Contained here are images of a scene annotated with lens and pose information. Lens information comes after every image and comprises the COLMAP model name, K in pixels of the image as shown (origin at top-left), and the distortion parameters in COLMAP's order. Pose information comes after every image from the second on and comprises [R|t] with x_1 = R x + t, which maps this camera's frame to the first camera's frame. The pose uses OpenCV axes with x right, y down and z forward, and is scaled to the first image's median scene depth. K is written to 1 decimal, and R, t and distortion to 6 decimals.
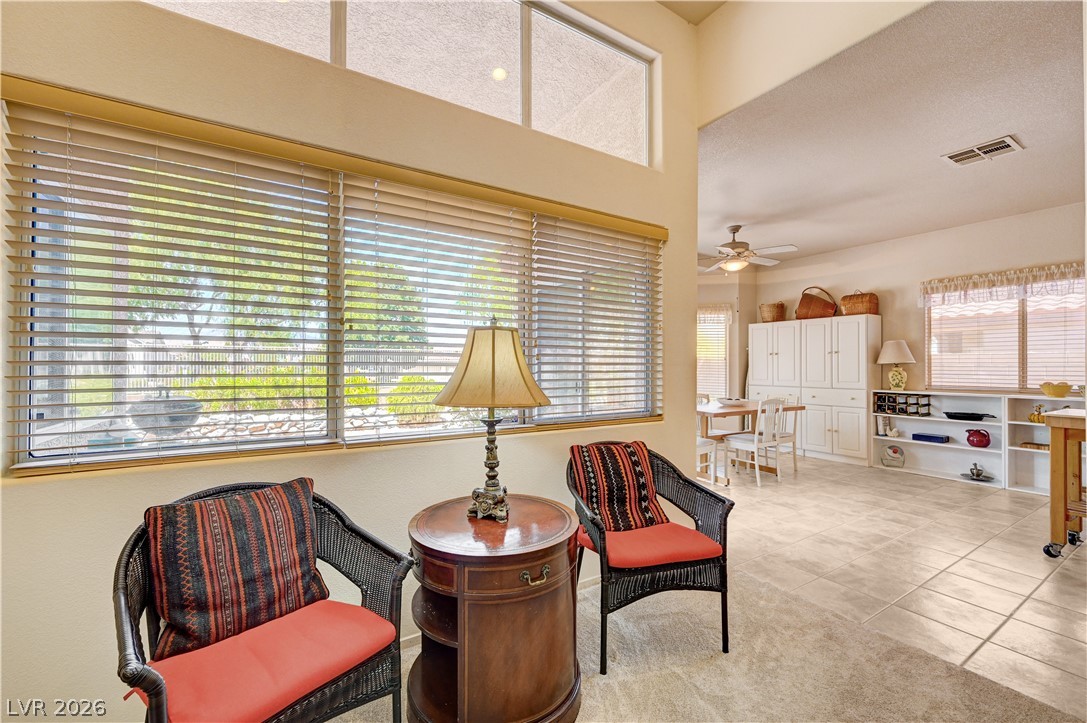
lens RADIAL K [[432.7, 0, 543.5], [0, 432.7, 361.5], [0, 0, 1]] dist [0.001356, -0.000036]
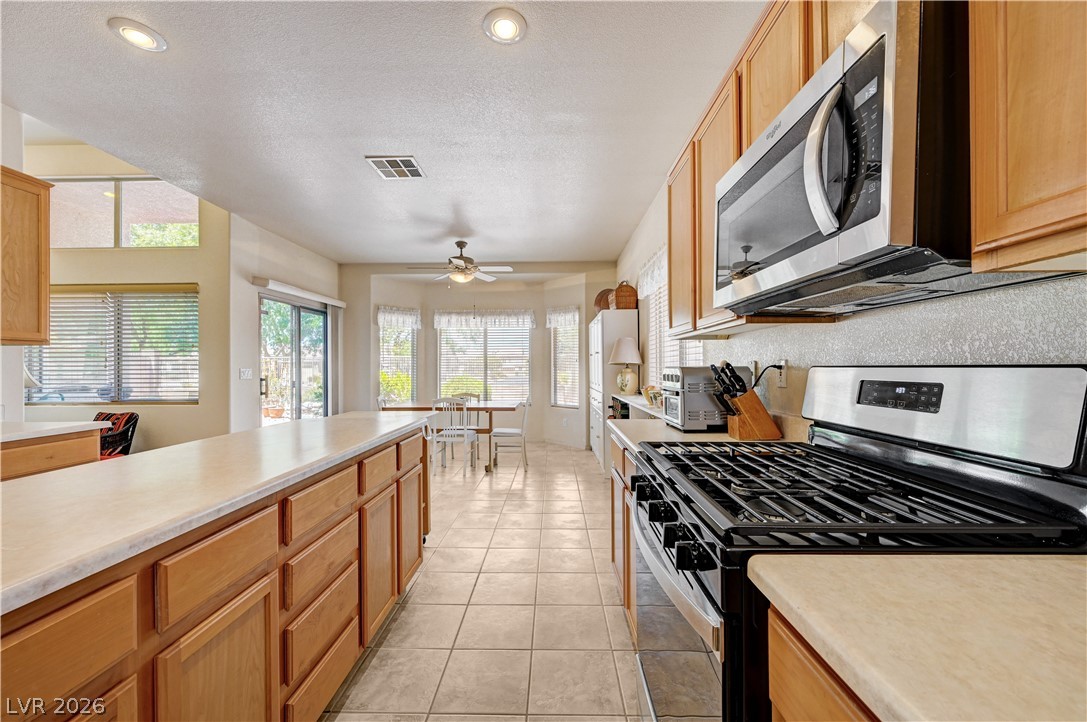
lens RADIAL K [[433.7, 0, 551.3], [0, 433.7, 366.3], [0, 0, 1]] dist [-0.000347, 0.000149]
pose [[0.846282, -0.007622, -0.532681, 1.207144], [0.011161, 0.999932, 0.003424, 0.001105], [0.532618, -0.008842, 0.846309, 0.185374]]
